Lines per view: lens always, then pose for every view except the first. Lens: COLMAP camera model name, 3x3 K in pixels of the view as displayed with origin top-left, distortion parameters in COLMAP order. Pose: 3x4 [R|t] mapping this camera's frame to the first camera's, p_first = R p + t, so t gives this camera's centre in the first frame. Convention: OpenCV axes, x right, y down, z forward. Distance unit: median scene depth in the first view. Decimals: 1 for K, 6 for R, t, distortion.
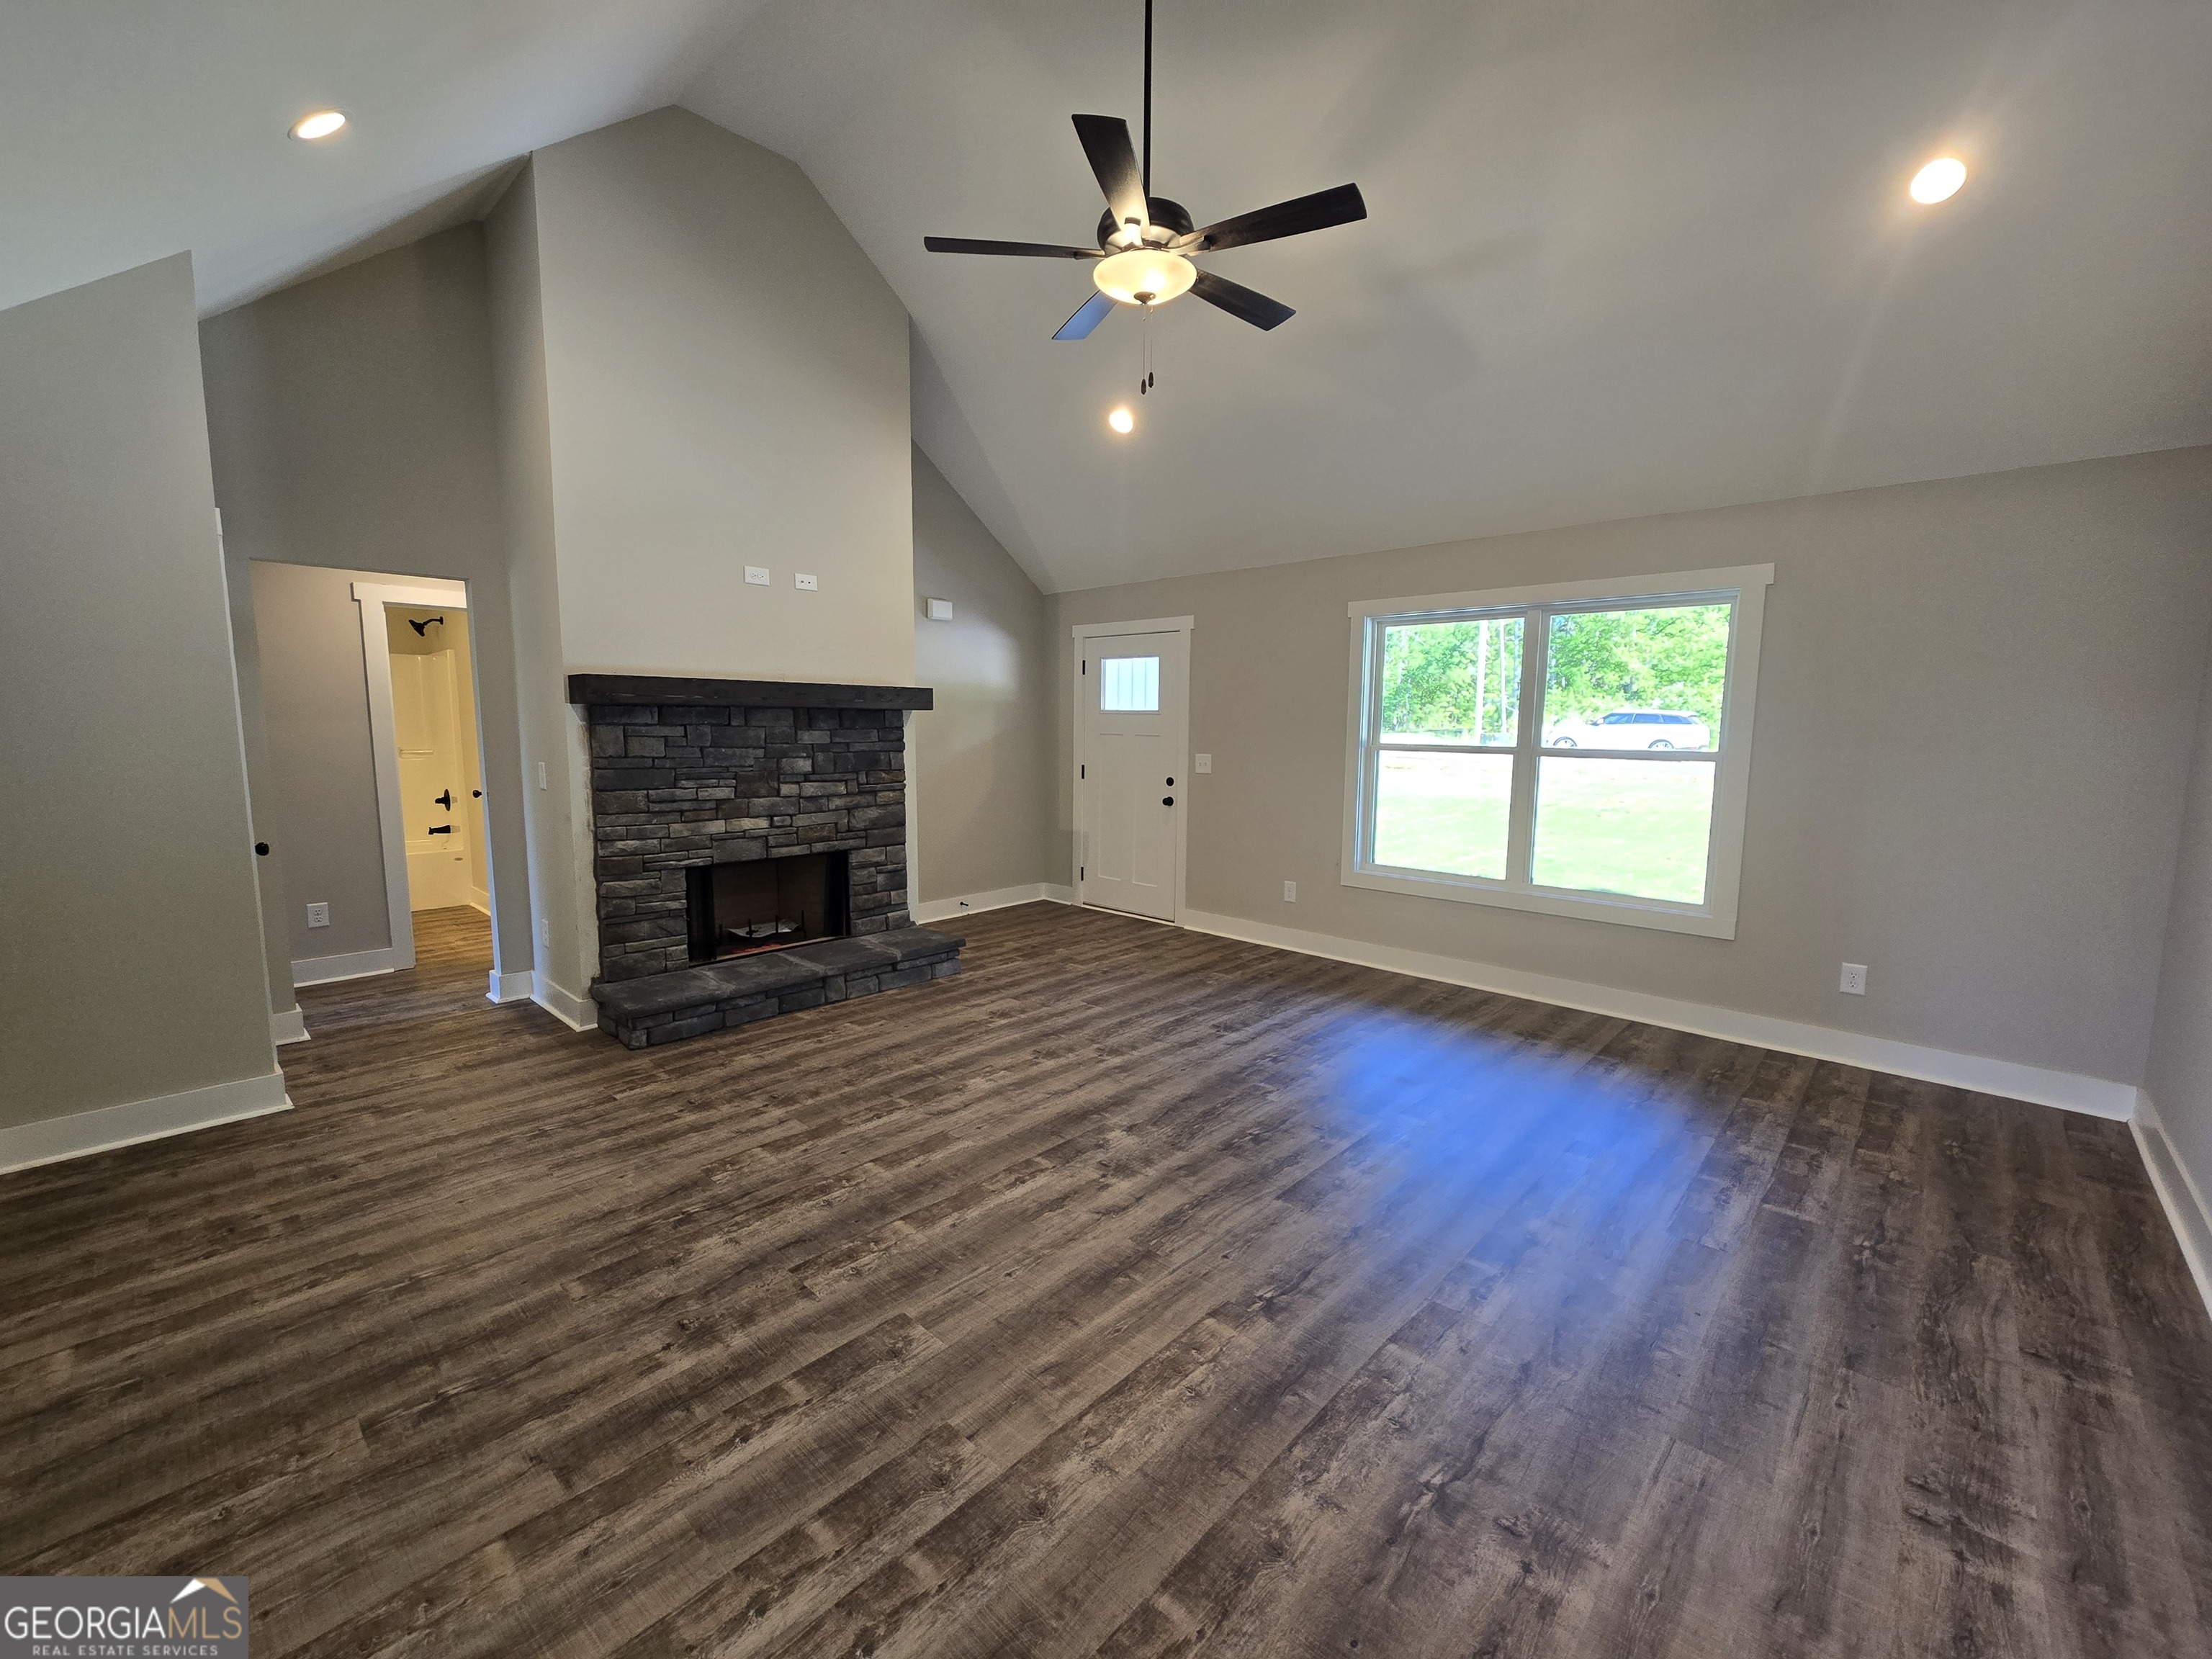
lens RADIAL K [[901.3, 0, 1106.0], [0, 901.3, 829.5], [0, 0, 1]] dist [0.000766, 0.000327]
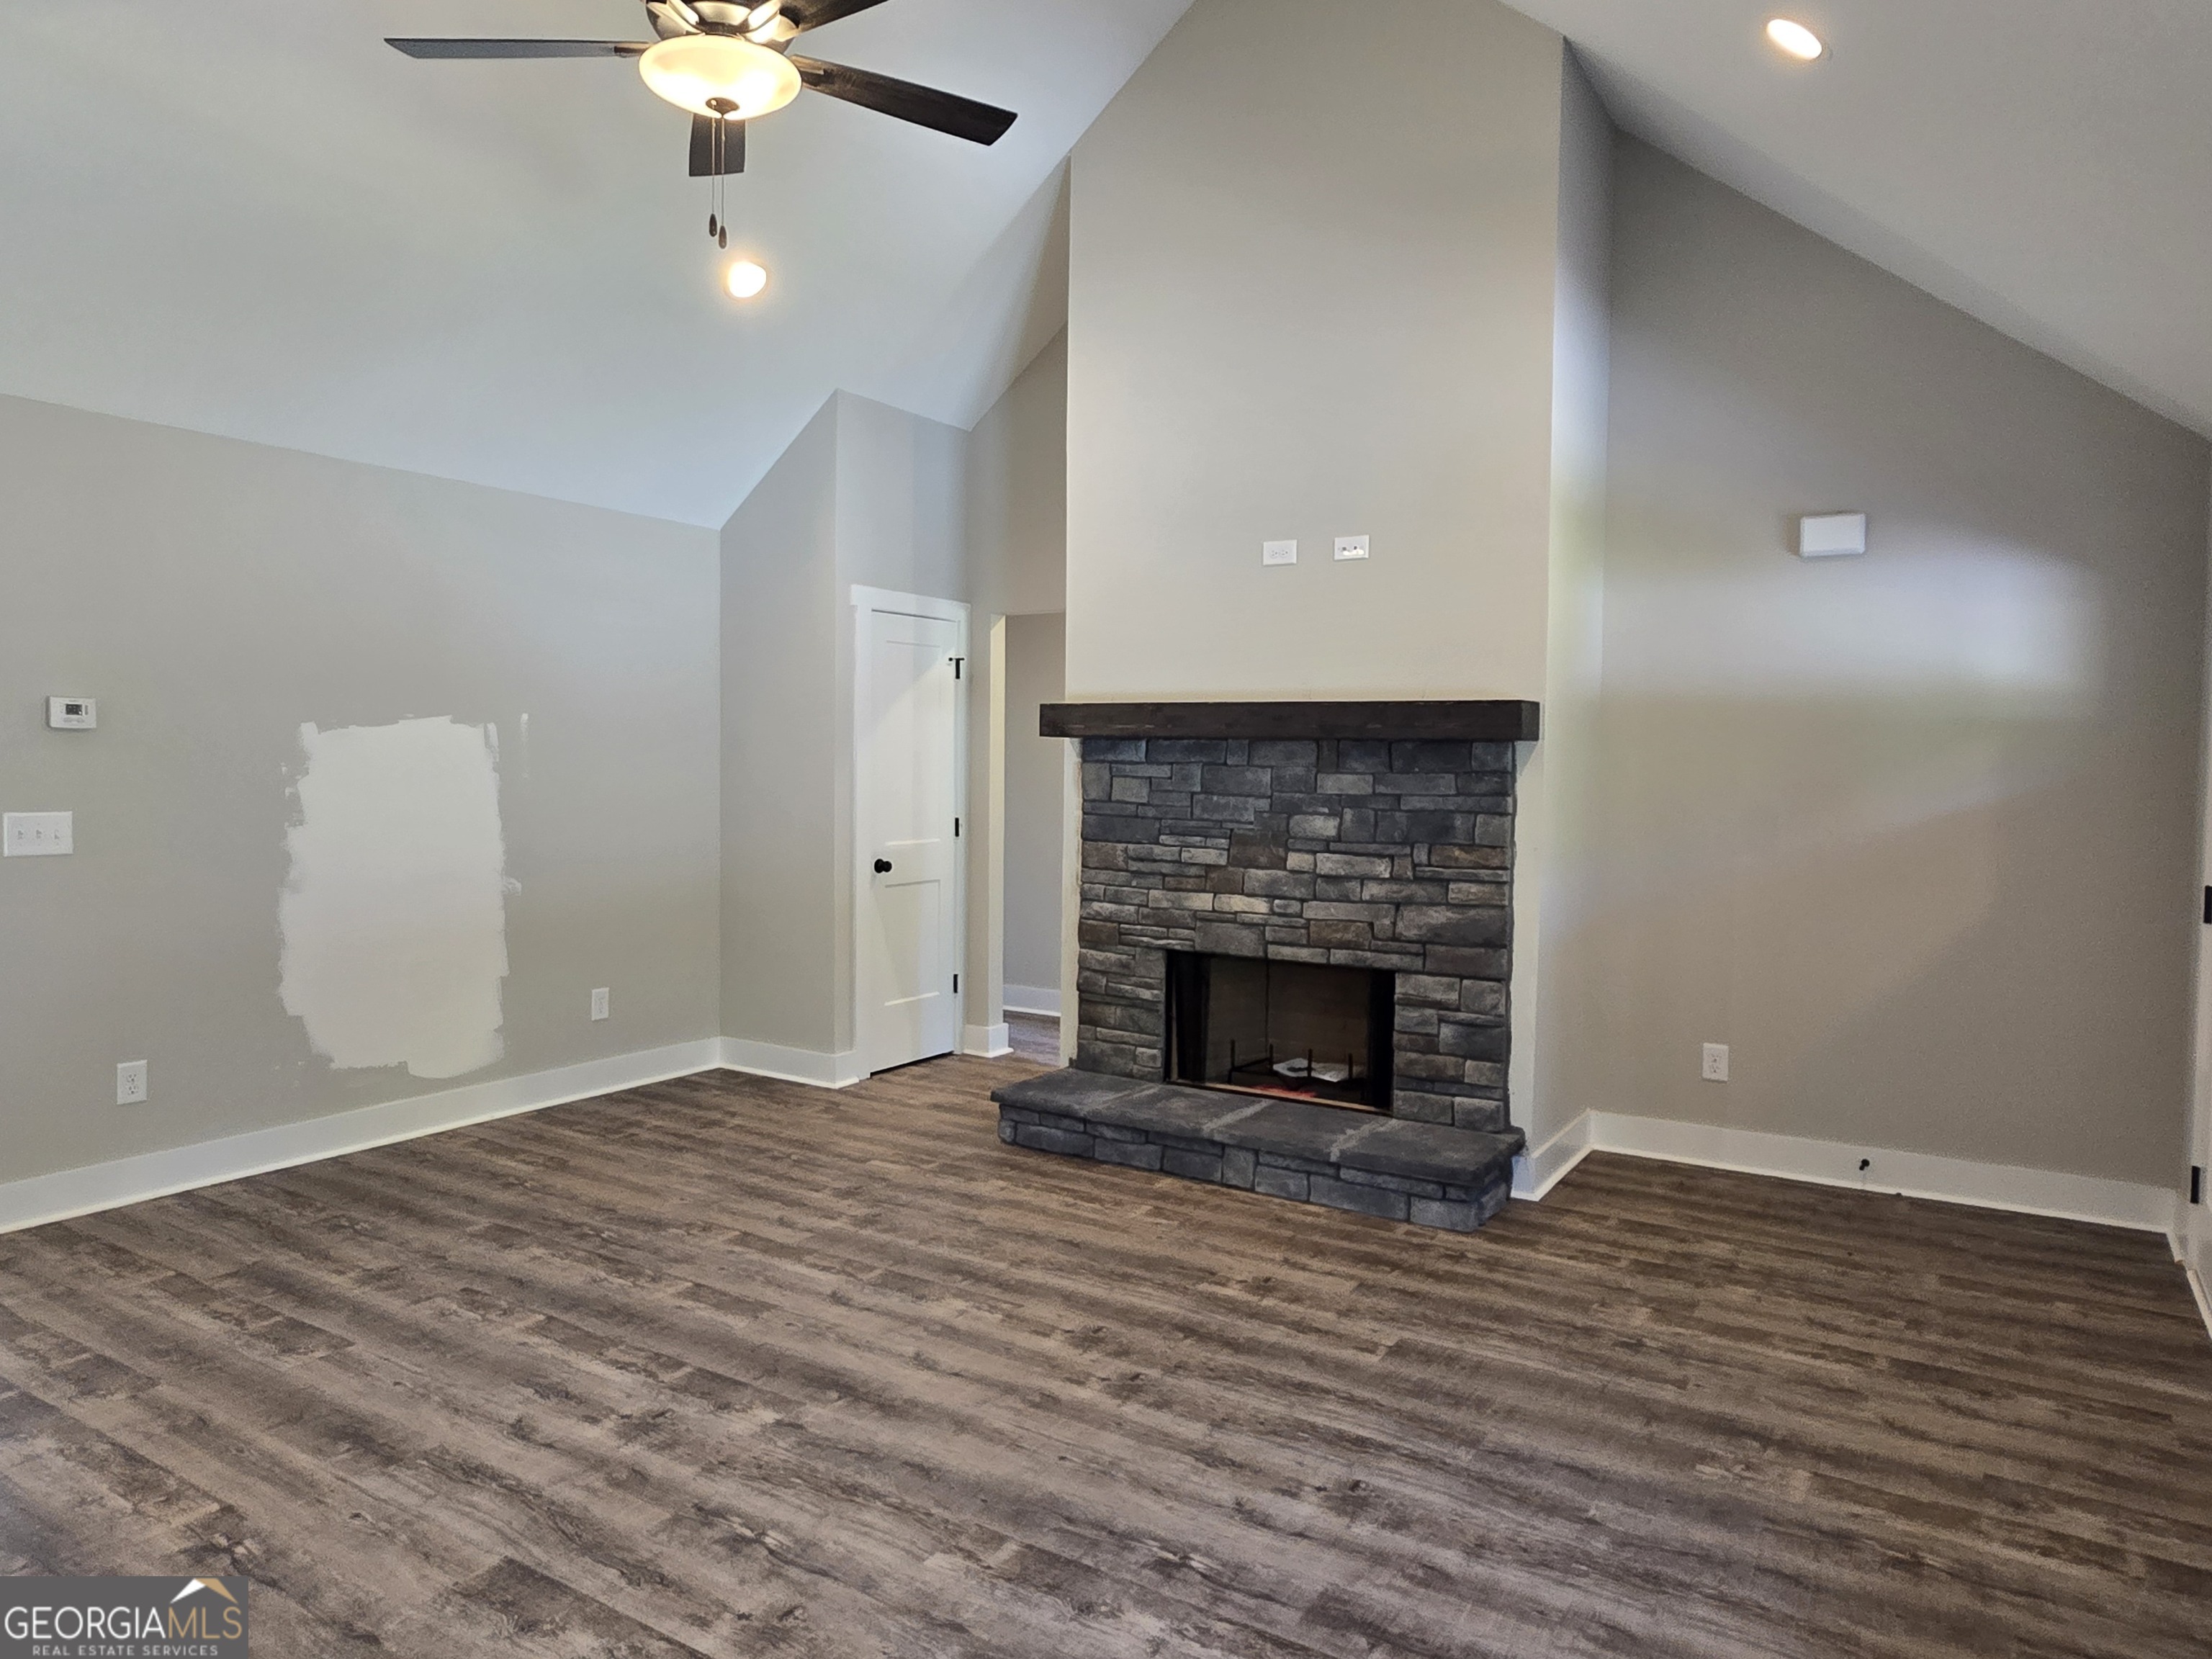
lens RADIAL K [[1421.4, 0, 1106.0], [0, 1421.4, 829.5], [0, 0, 1]] dist [-0.002702, 0.004575]
pose [[0.191399, 0.042382, -0.980597, 0.712025], [-0.128667, 0.991529, 0.017741, -0.074326], [0.973042, 0.122775, 0.195231, 0.715383]]
